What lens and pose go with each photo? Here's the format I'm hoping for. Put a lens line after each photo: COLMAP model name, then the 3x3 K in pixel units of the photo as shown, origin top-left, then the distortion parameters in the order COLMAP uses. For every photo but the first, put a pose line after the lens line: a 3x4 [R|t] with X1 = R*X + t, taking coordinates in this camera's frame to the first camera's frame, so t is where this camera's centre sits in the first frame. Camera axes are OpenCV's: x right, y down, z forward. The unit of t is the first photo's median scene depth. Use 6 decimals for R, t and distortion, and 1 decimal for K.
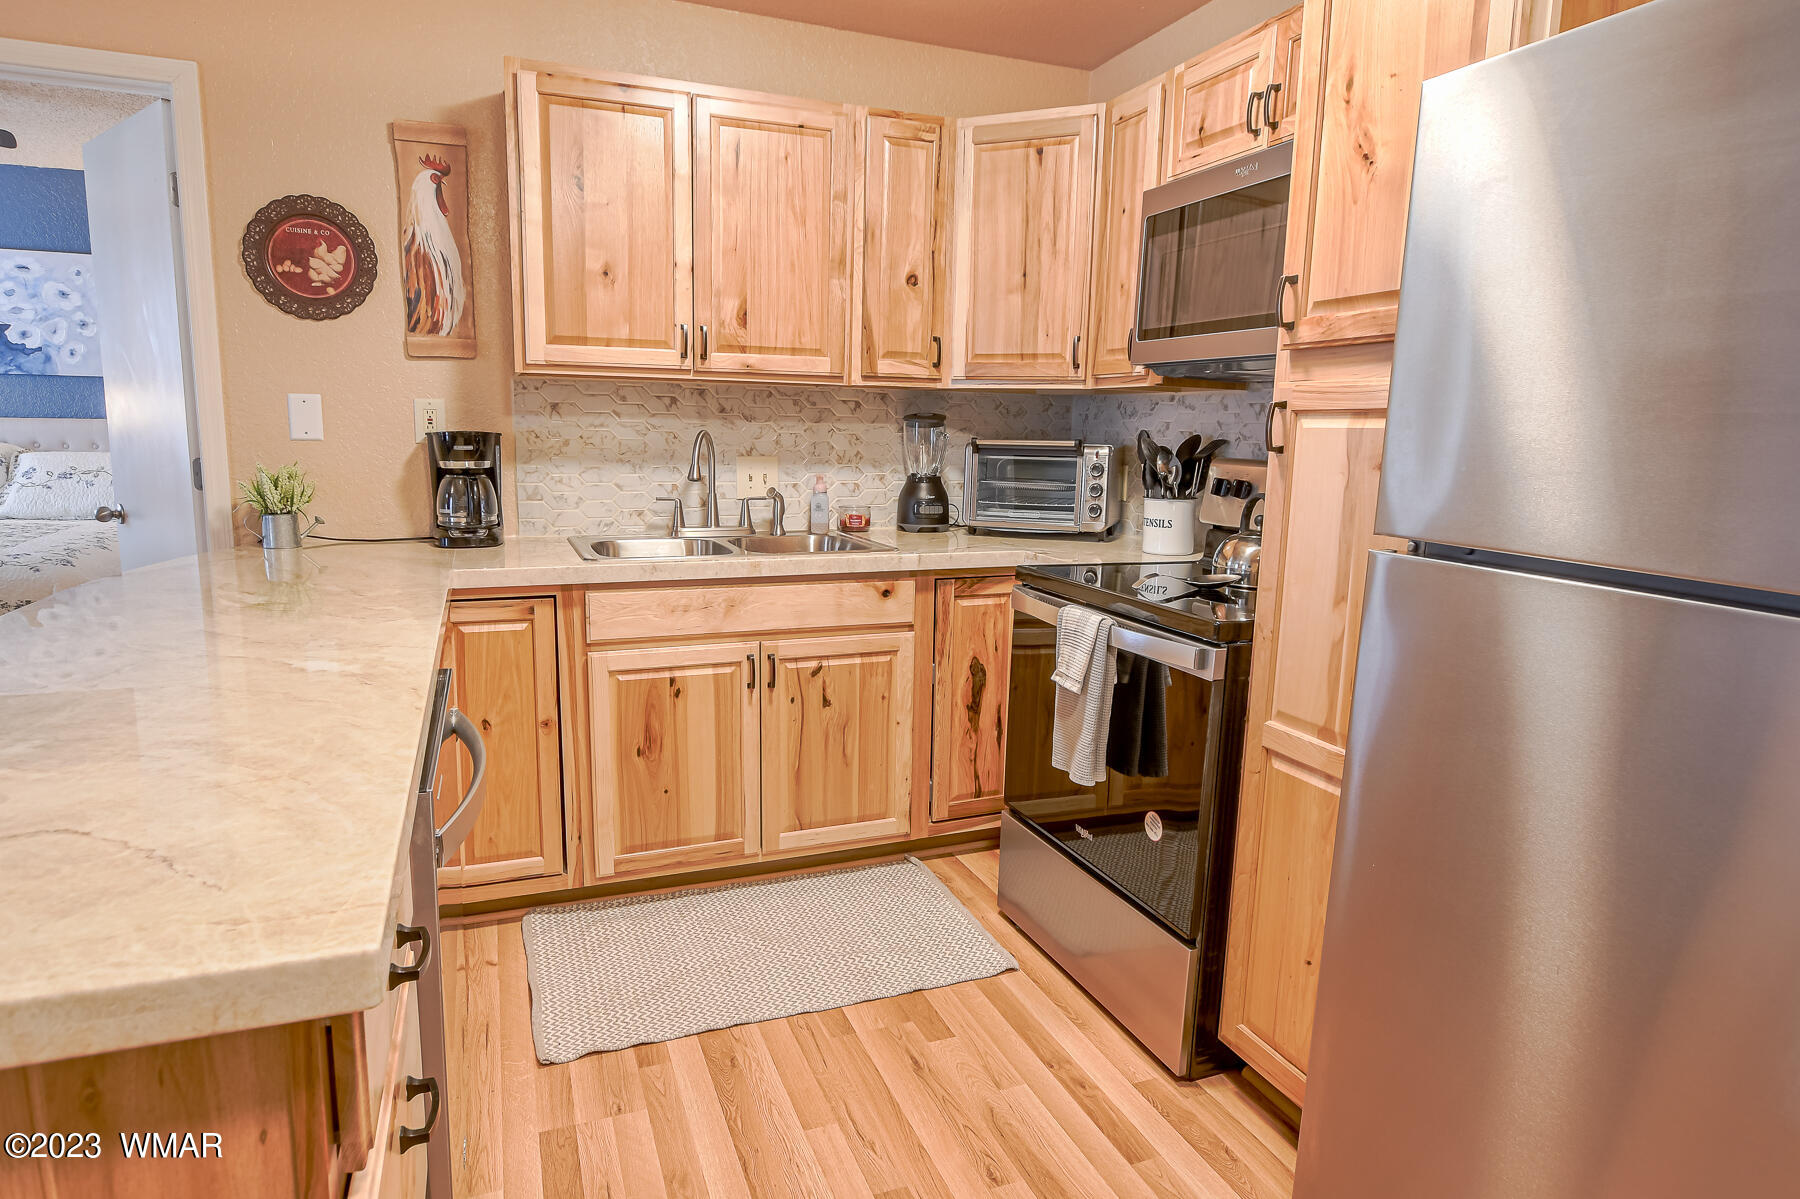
lens RADIAL K [[1027.8, 0, 908.3], [0, 1027.8, 596.0], [0, 0, 1]] dist [-0.019518, 0.004296]
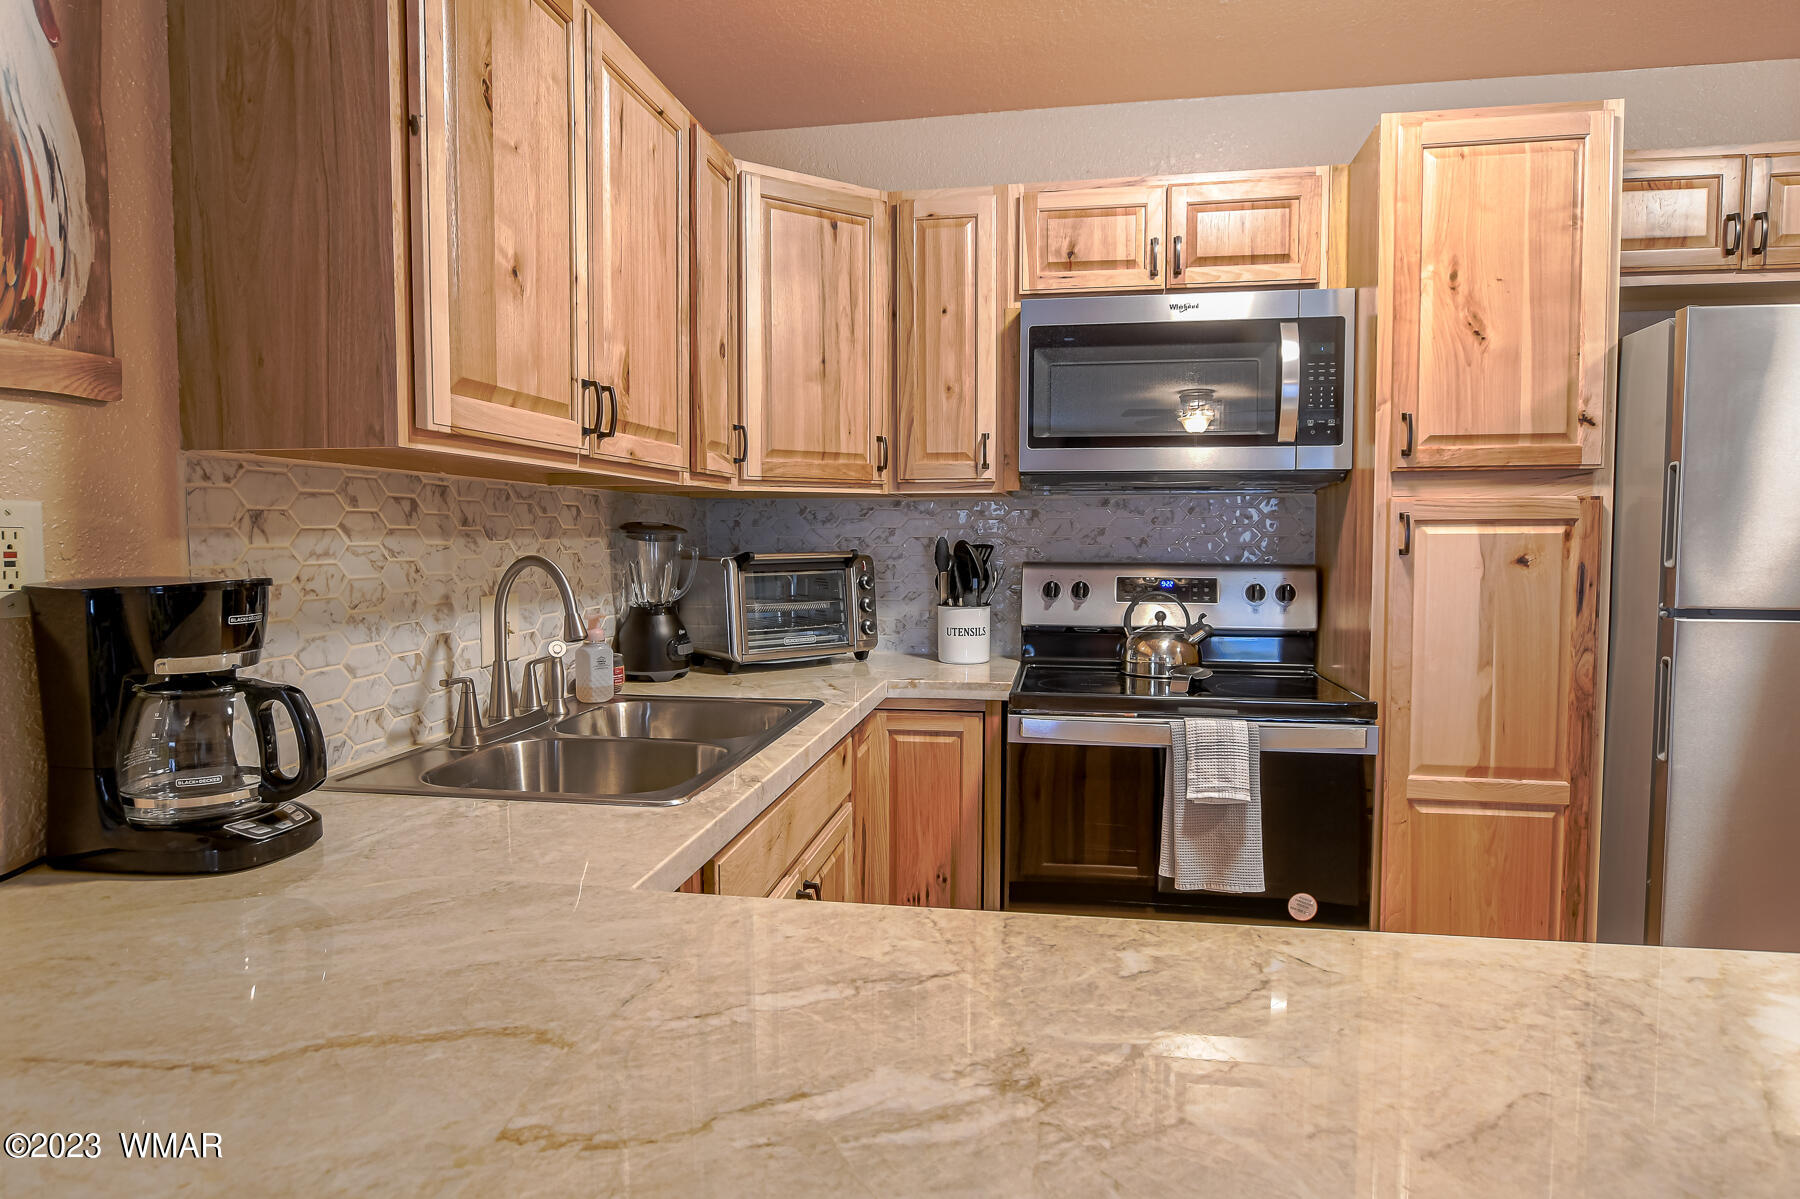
lens RADIAL K [[1027.8, 0, 900.1], [0, 1027.8, 597.7], [0, 0, 1]] dist [-0.019518, 0.004296]
pose [[0.529078, -0.073782, 0.845359, -0.674491], [0.150471, 0.988583, -0.007892, -0.115905], [-0.835126, 0.131378, 0.534140, 0.586190]]
